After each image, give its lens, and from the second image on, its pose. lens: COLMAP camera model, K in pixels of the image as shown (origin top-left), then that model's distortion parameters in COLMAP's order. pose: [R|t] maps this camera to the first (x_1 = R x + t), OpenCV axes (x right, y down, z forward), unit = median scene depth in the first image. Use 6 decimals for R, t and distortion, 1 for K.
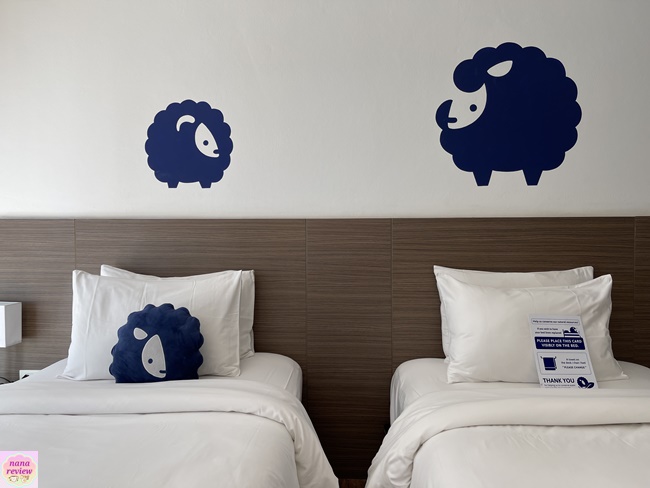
lens RADIAL K [[492.8, 0, 325.0], [0, 492.8, 247.6], [0, 0, 1]] dist [0.024382, 0.000409]
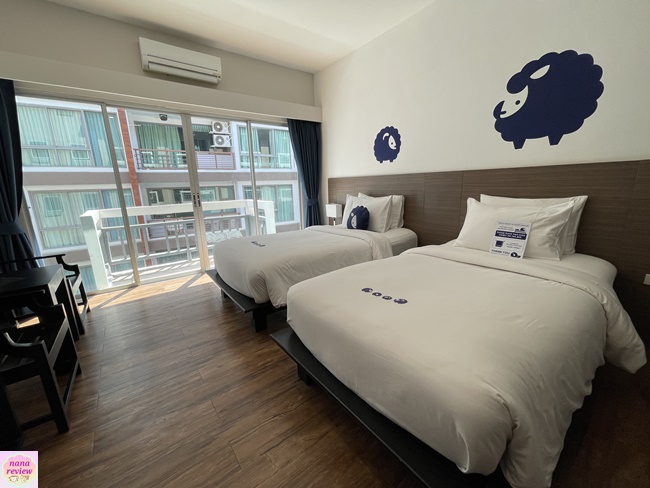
lens RADIAL K [[260.4, 0, 324.0], [0, 260.4, 242.0], [0, 0, 1]] dist [-0.000880, 0.000102]
pose [[0.638797, 0.149965, -0.754618, 0.629874], [0.018579, 0.977527, 0.209991, -0.007310], [0.769151, -0.148162, 0.621655, -0.167416]]
